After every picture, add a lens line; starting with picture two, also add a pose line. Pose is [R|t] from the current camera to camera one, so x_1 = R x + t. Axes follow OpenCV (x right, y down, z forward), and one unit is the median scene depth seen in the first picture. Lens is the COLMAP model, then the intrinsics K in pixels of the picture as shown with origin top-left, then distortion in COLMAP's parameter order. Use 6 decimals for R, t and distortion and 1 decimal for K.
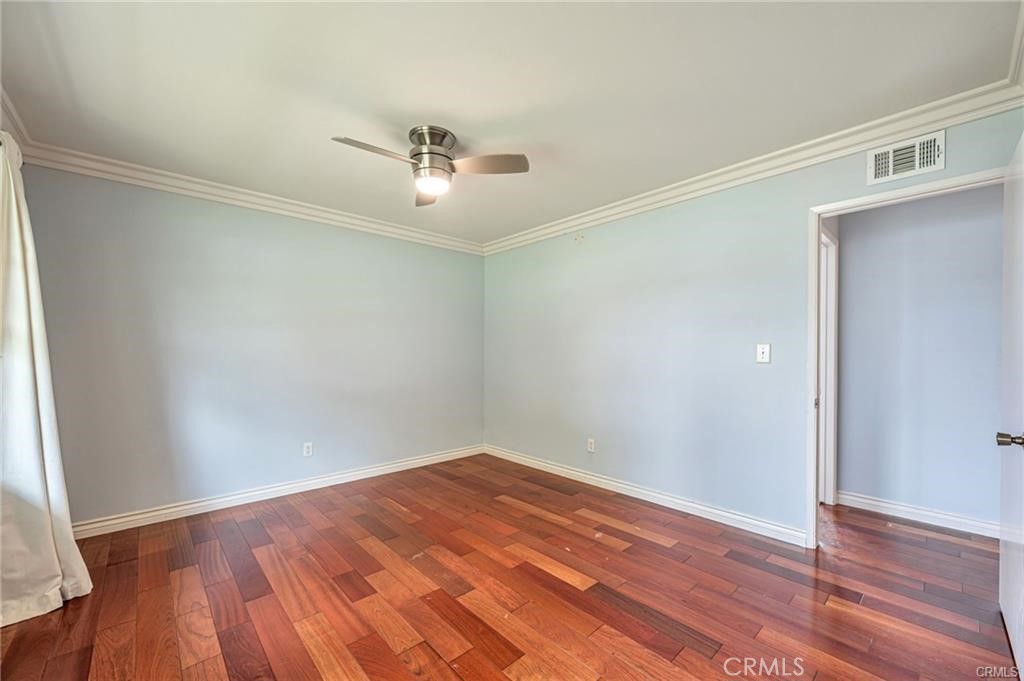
lens RADIAL K [[399.2, 0, 512.8], [0, 399.2, 350.3], [0, 0, 1]] dist [-0.000025, -0.000327]
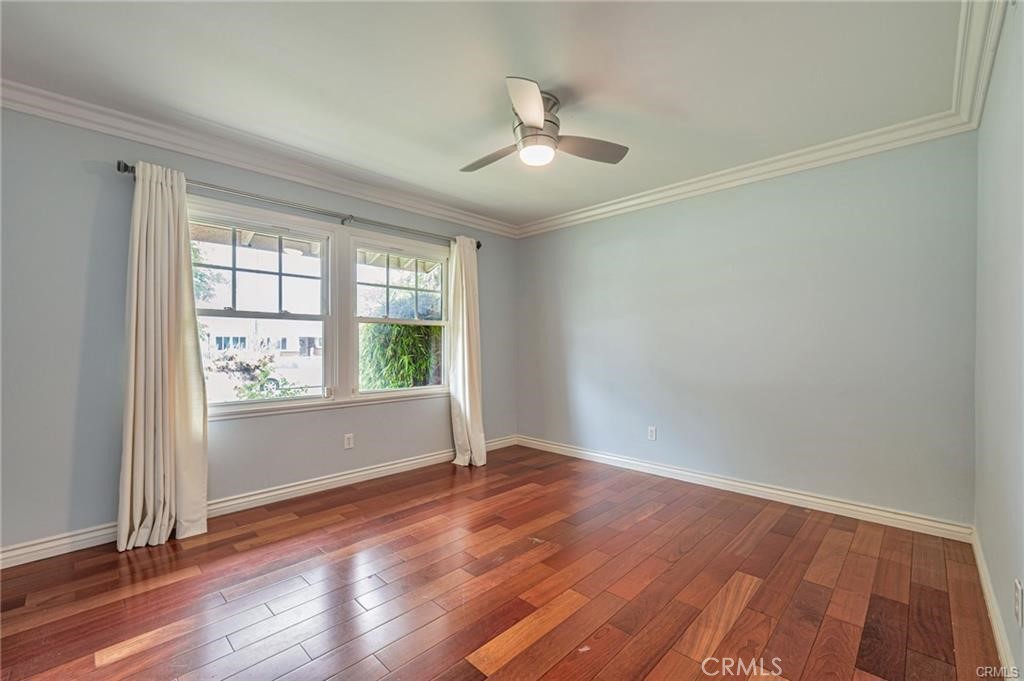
lens RADIAL K [[430.5, 0, 531.9], [0, 430.5, 341.0], [0, 0, 1]] dist [-0.000180, -0.000227]
pose [[0.081625, -0.017568, -0.996508, 0.613269], [0.005974, 0.999835, -0.017137, 0.035535], [0.996645, -0.004555, 0.081716, 0.680056]]
